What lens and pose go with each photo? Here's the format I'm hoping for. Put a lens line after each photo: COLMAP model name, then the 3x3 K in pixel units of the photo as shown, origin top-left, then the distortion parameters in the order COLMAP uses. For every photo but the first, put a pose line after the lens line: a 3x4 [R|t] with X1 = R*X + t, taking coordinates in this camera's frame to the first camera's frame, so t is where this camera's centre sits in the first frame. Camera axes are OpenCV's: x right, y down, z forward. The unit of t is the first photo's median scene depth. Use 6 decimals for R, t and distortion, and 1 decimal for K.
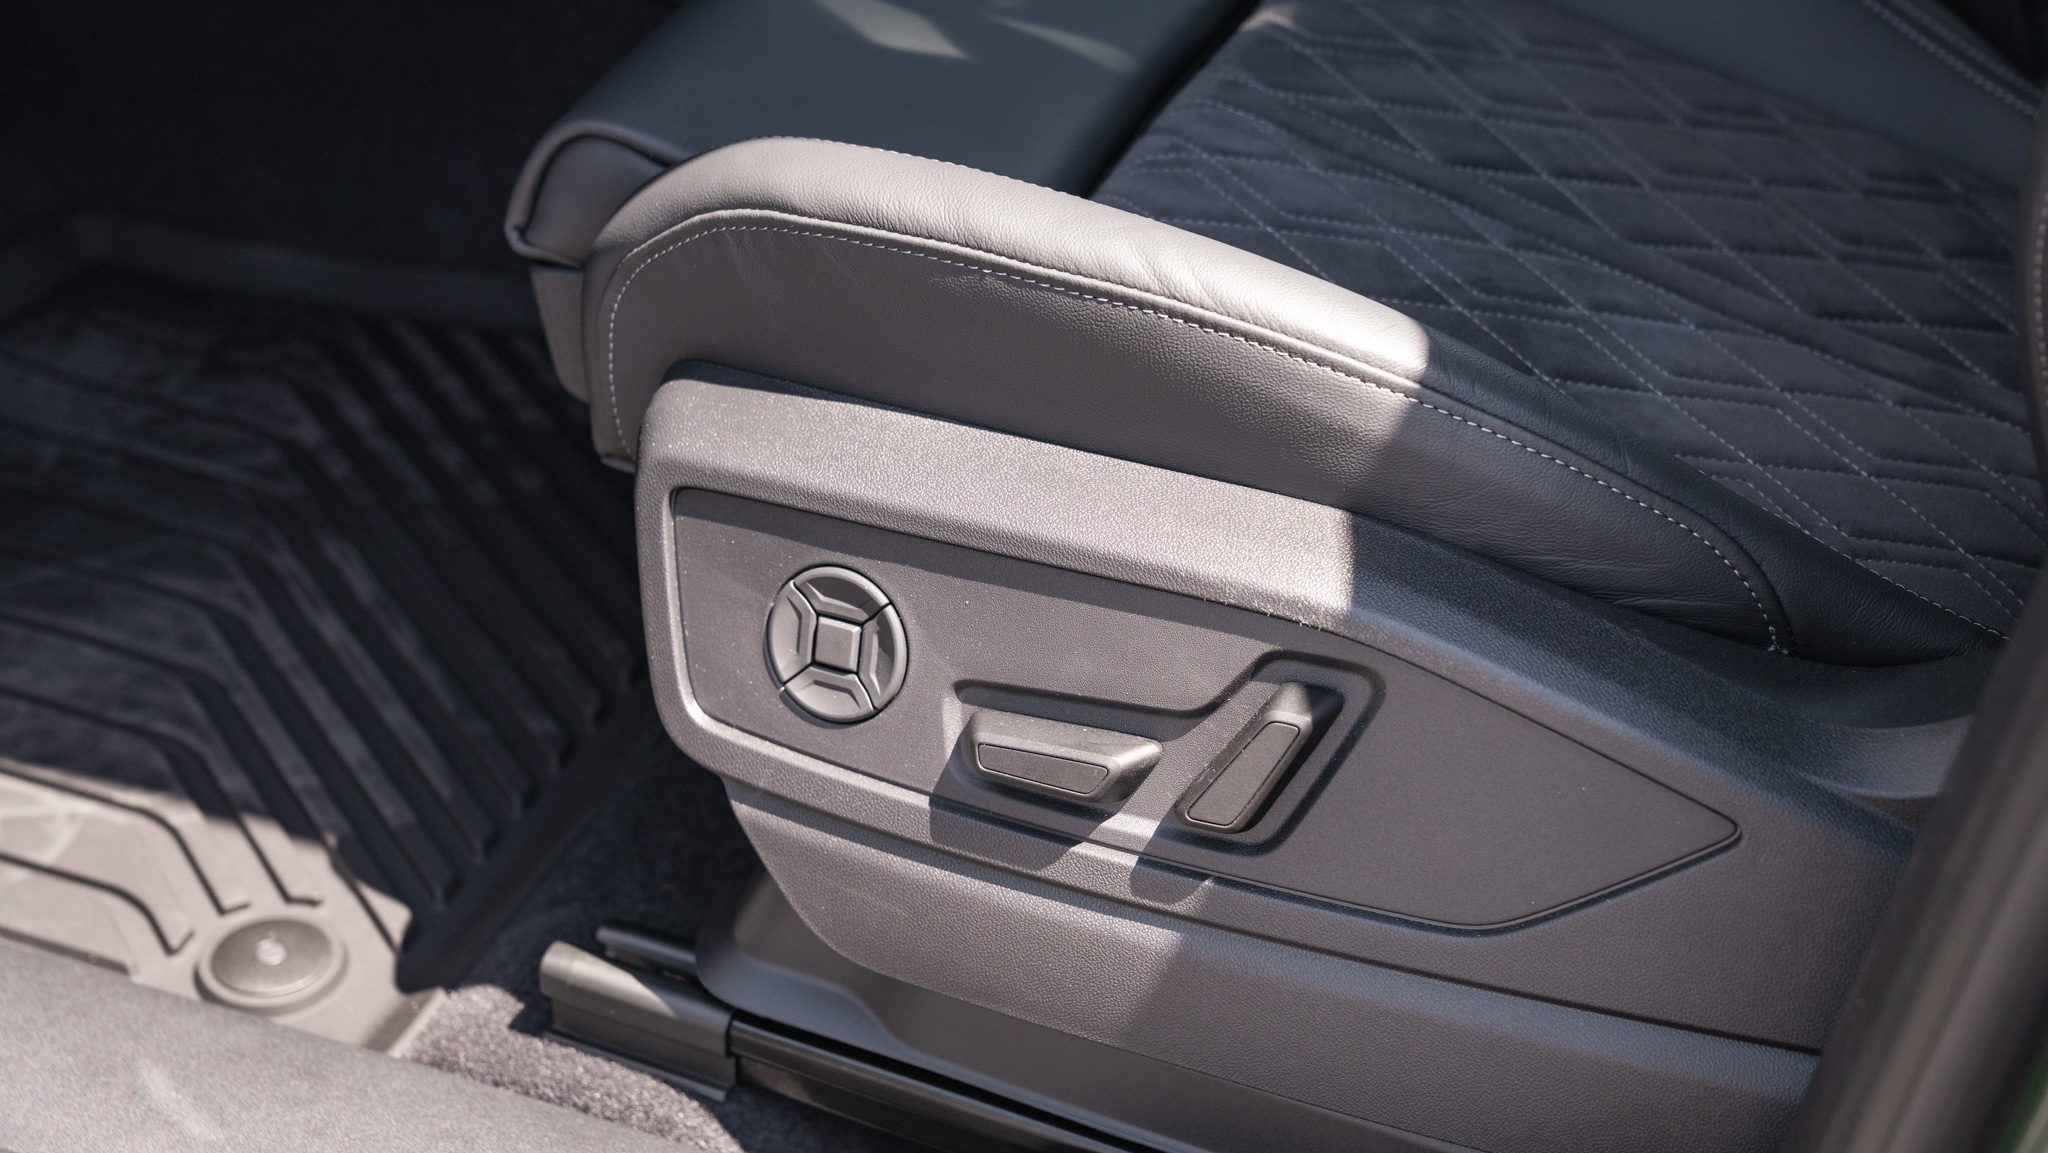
lens RADIAL K [[3065.7, 0, 1024.6], [0, 3065.7, 574.7], [0, 0, 1]] dist [0.011586, 0.000000]
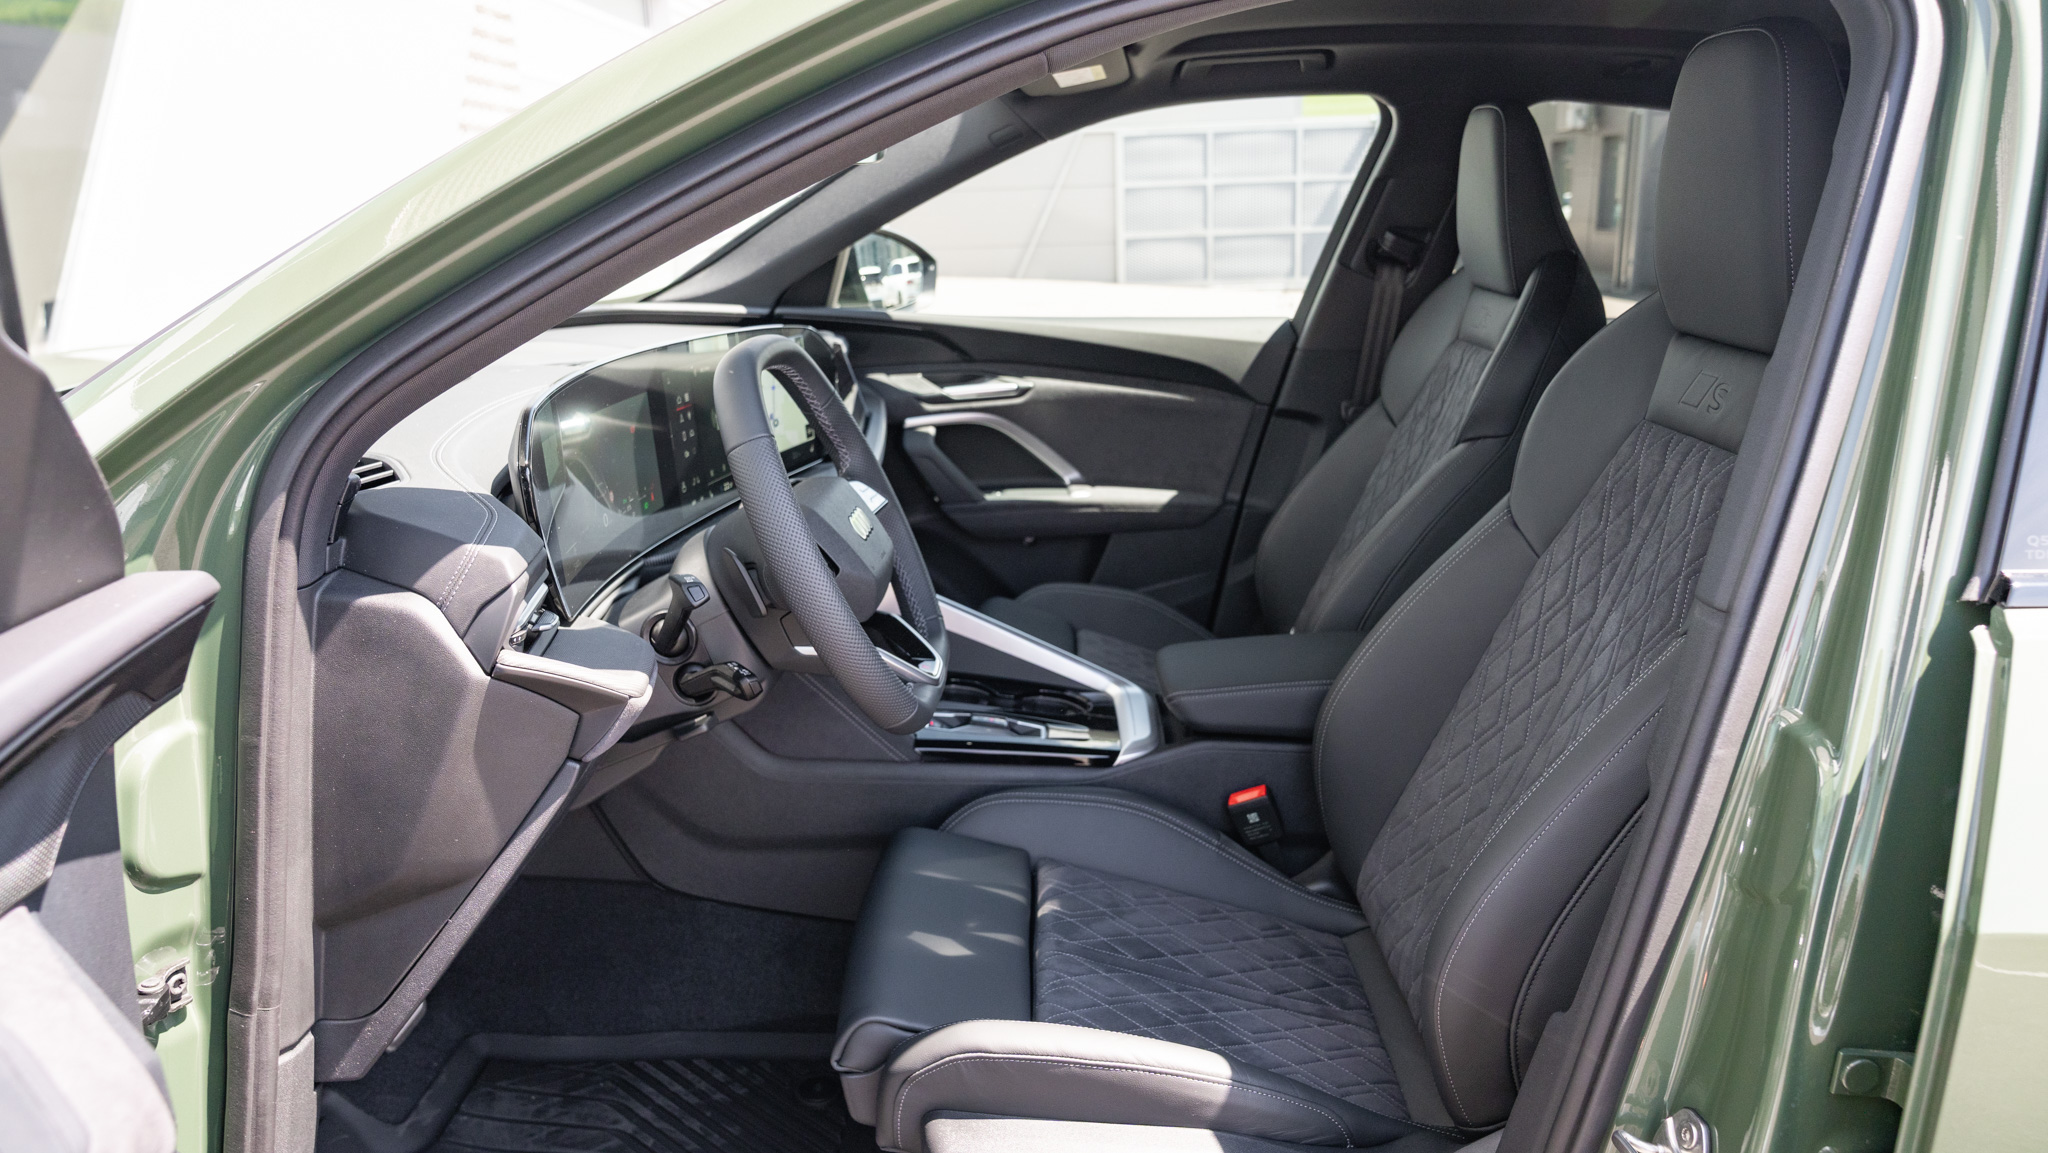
lens RADIAL K [[1382.3, 0, 1021.6], [0, 1382.3, 580.8], [0, 0, 1]] dist [-0.003669, 0.007371]
pose [[0.941510, -0.086611, 0.325664, -0.338098], [0.171635, 0.954914, -0.242243, -0.177646], [-0.290000, 0.283969, 0.913926, -0.197694]]
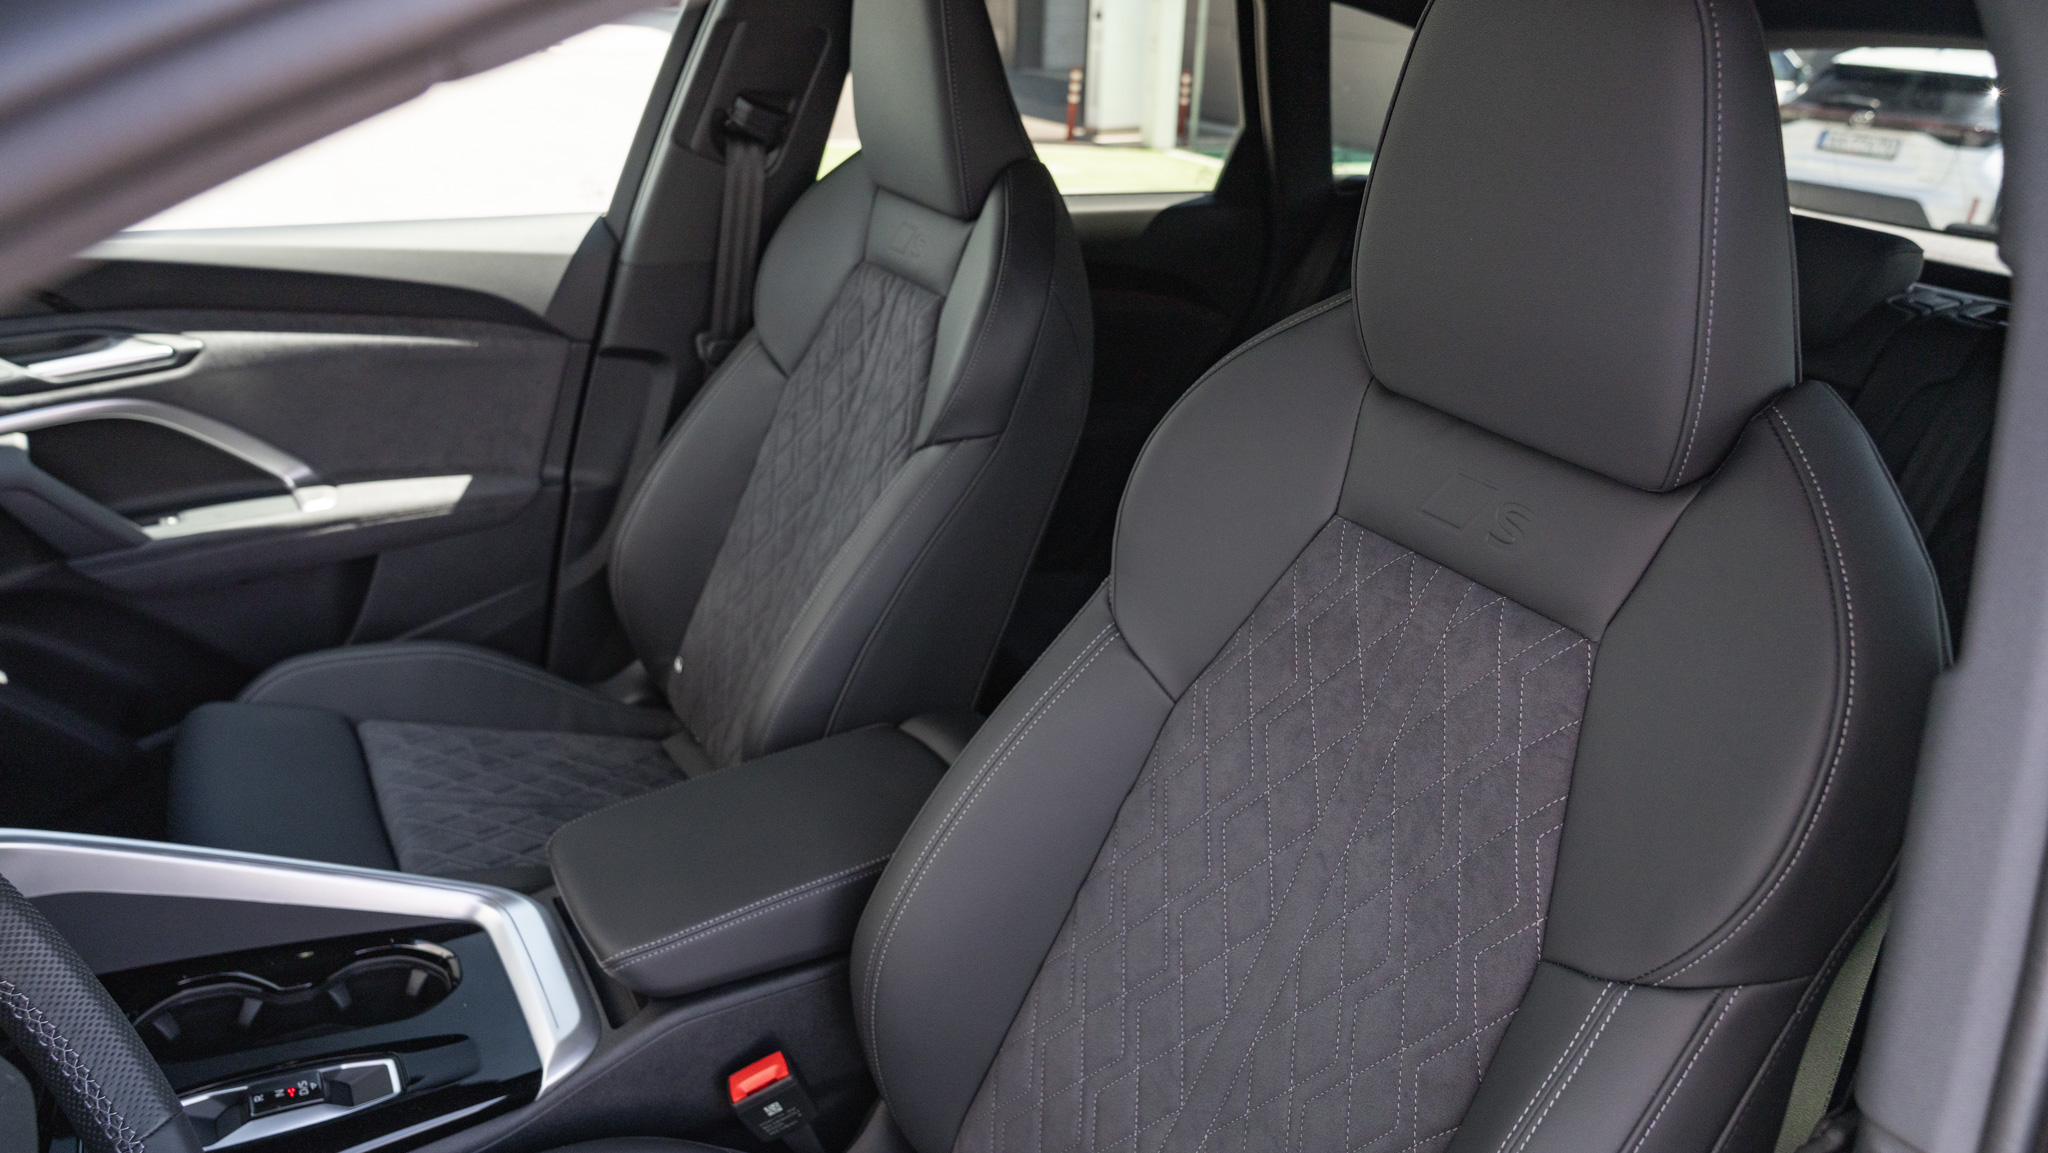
lens RADIAL K [[1382.3, 0, 1015.4], [0, 1382.3, 585.4], [0, 0, 1]] dist [-0.003669, 0.007371]
pose [[0.617843, -0.289161, 0.731202, -0.145143], [0.356690, 0.931810, 0.067100, -0.584531], [-0.700744, 0.219355, 0.678853, 0.288416]]
